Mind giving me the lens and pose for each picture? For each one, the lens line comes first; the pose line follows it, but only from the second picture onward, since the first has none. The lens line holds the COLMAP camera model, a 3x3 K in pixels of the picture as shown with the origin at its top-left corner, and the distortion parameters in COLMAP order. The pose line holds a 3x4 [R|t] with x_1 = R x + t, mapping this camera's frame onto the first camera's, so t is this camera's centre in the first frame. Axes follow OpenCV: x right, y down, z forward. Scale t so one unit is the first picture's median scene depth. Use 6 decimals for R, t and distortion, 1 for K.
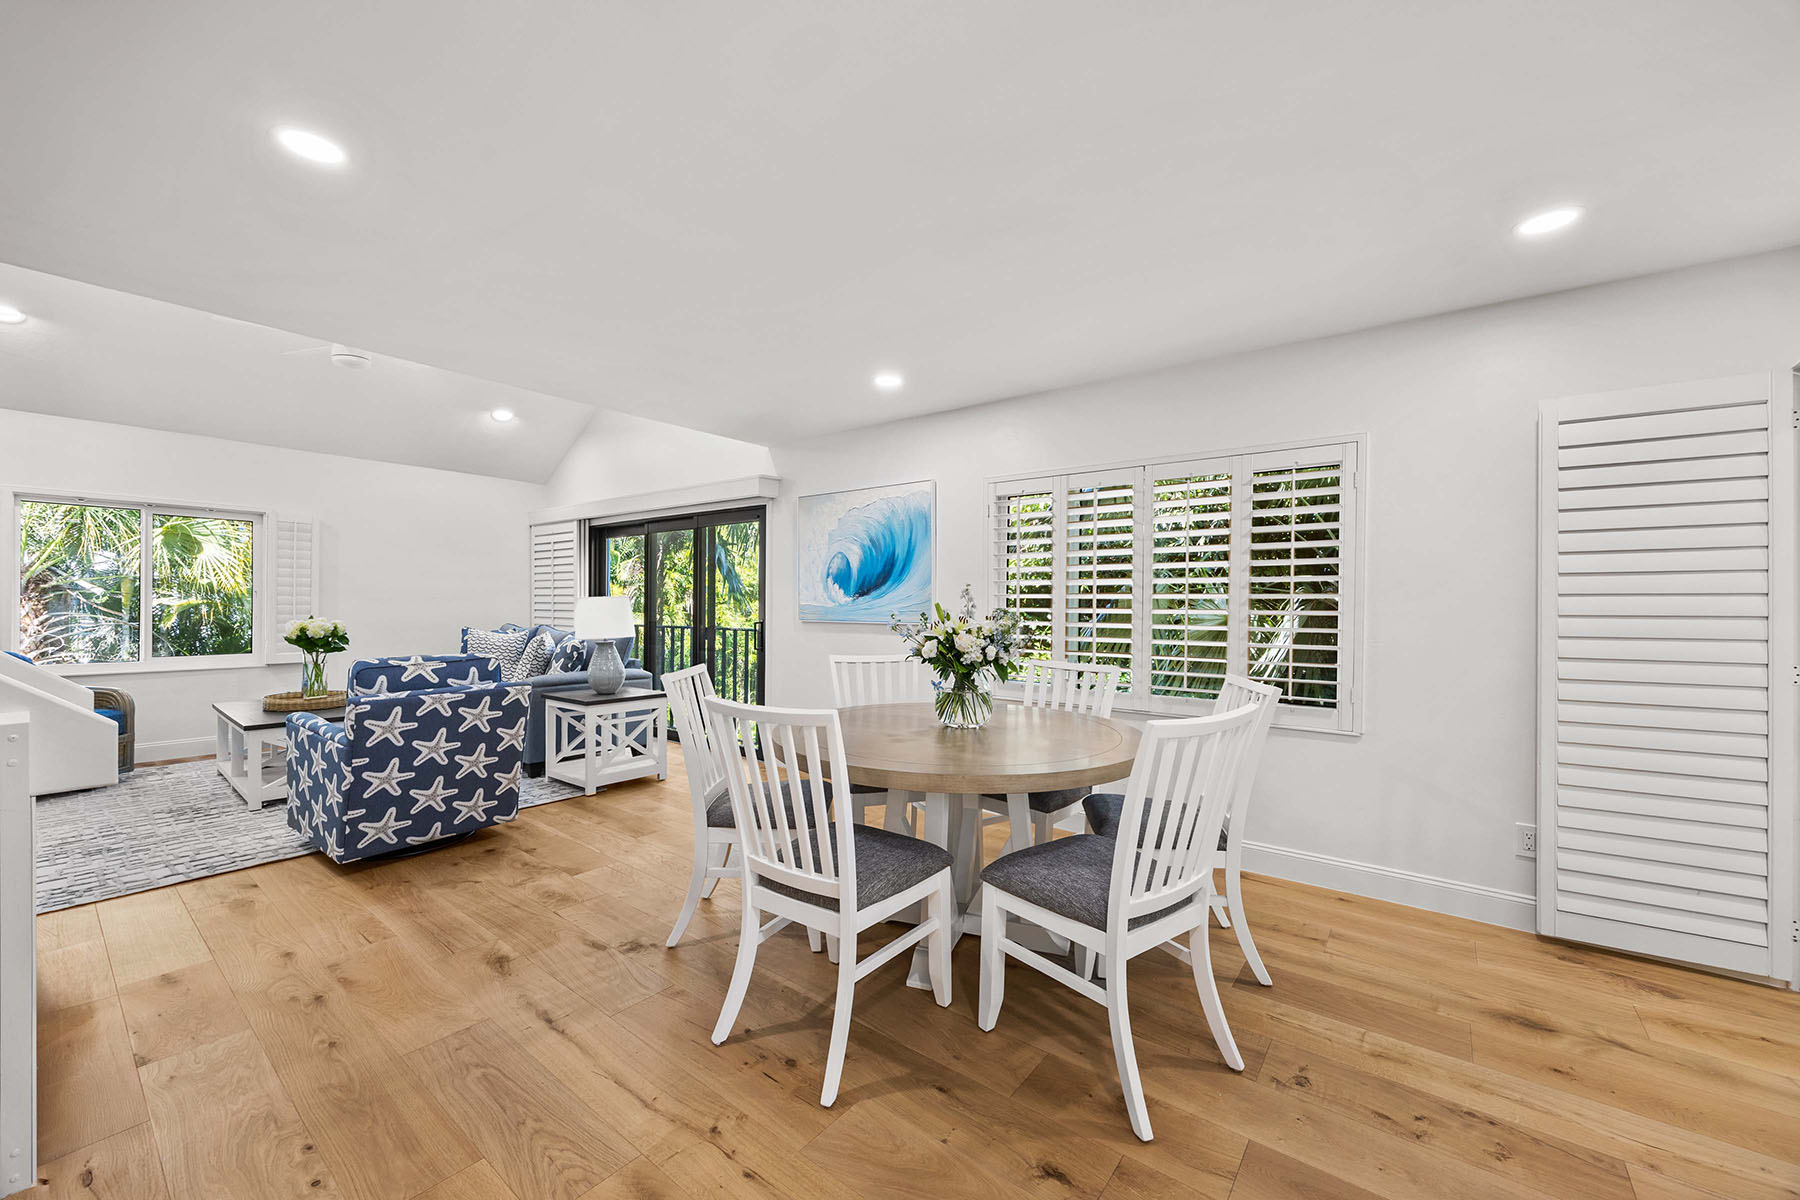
lens RADIAL K [[686.7, 0, 905.6], [0, 686.7, 608.7], [0, 0, 1]] dist [-0.002918, 0.000062]
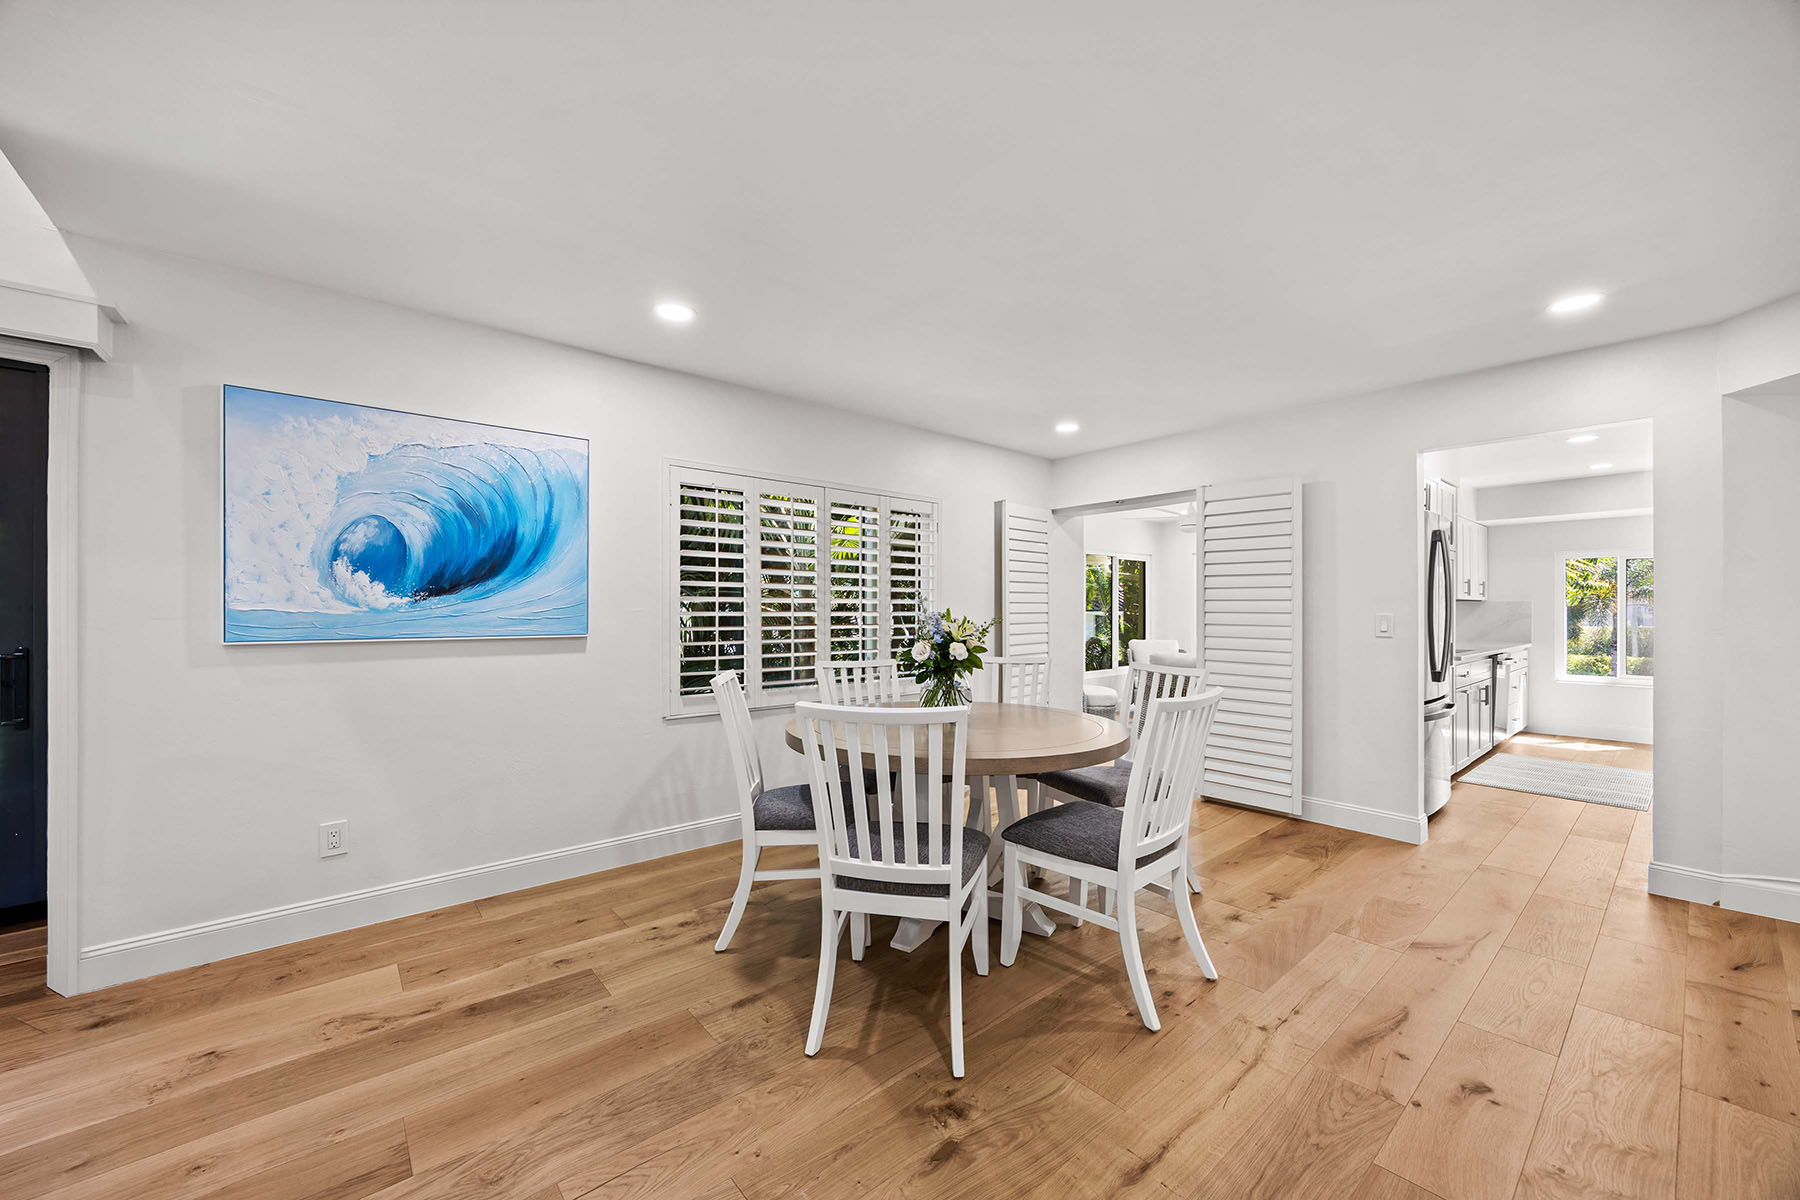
lens RADIAL K [[686.7, 0, 905.6], [0, 686.7, 608.7], [0, 0, 1]] dist [-0.002918, 0.000062]
pose [[0.202369, -0.006323, 0.979289, -0.772762], [0.004276, 0.999975, 0.005573, -0.011174], [-0.979300, 0.003060, 0.202391, 0.651226]]
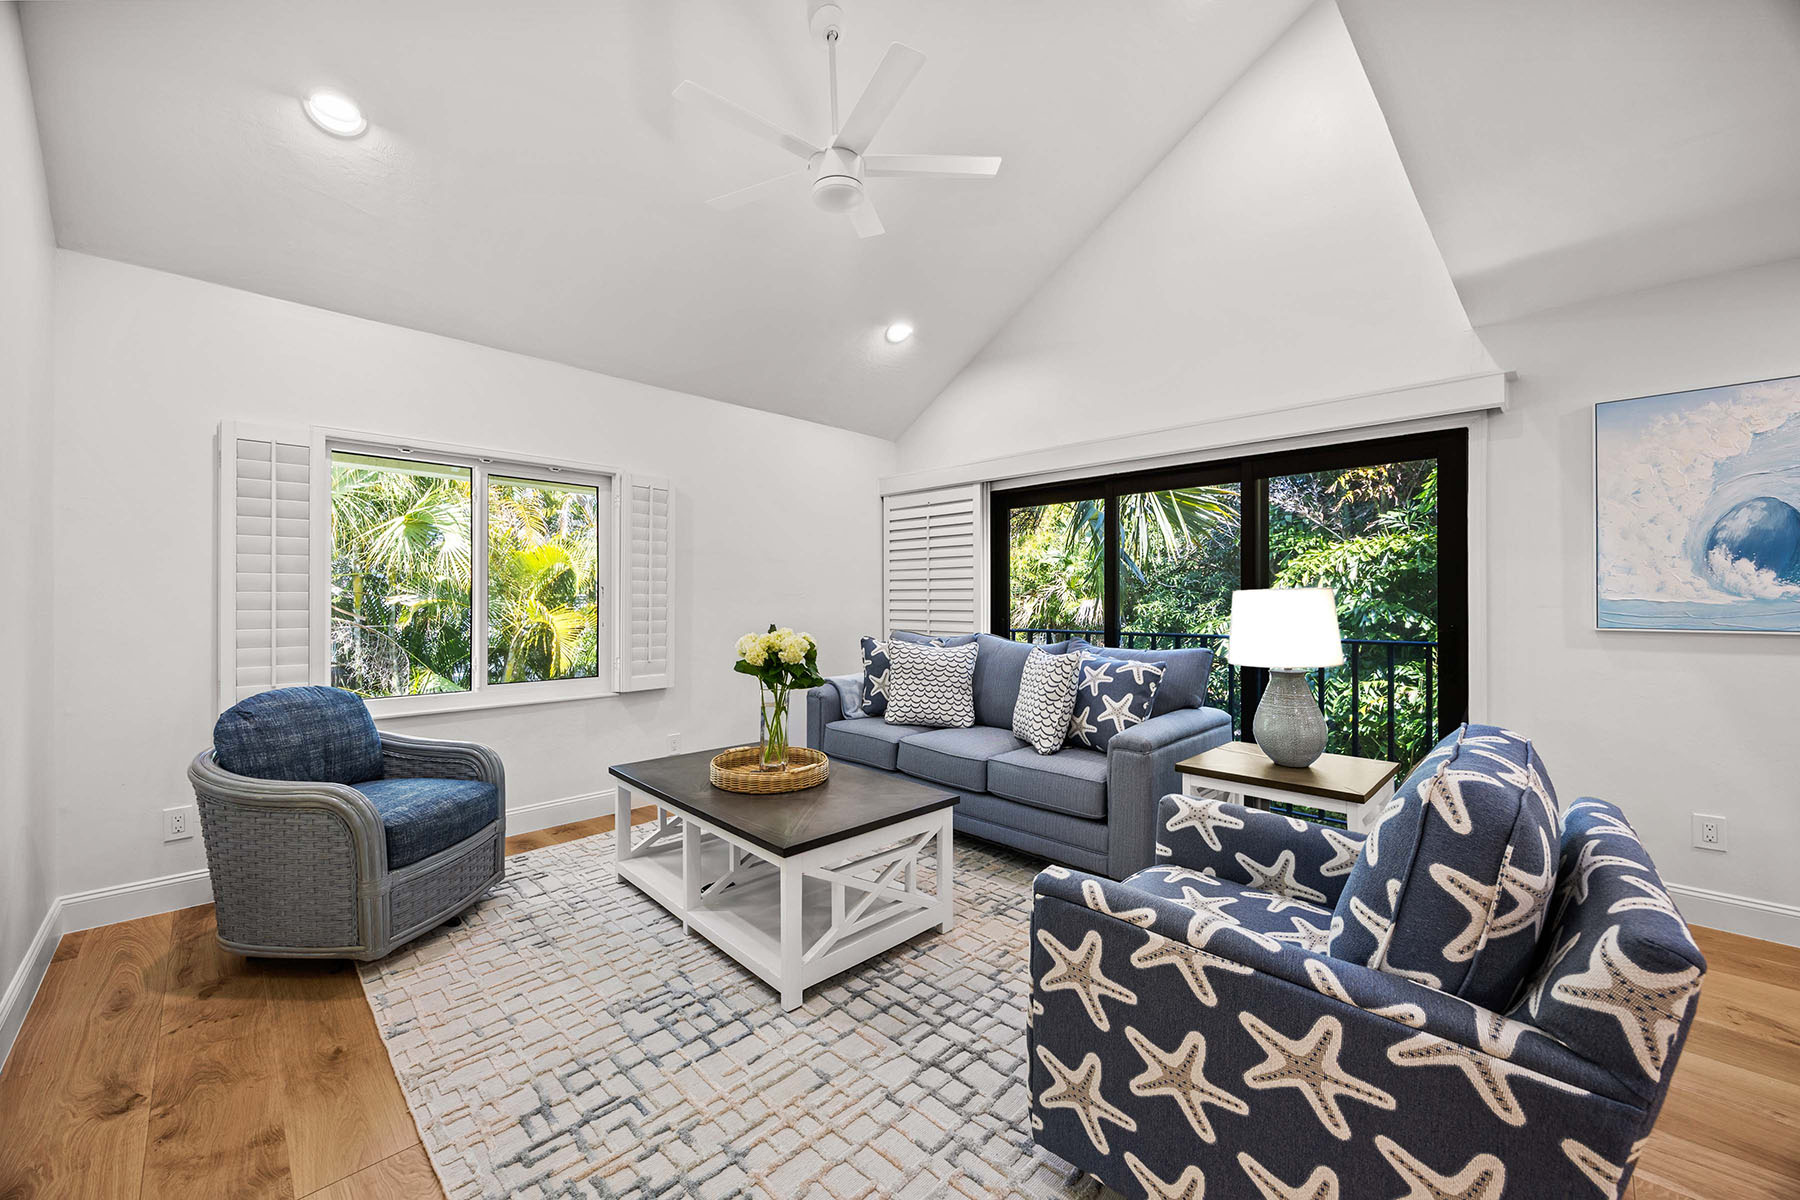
lens RADIAL K [[681.9, 0, 905.9], [0, 681.9, 598.2], [0, 0, 1]] dist [-0.002711, 0.000414]
pose [[0.992717, -0.008833, -0.120147, -0.937780], [0.008130, 0.999947, -0.006339, -0.012597], [0.120196, 0.005316, 0.992736, 0.584390]]
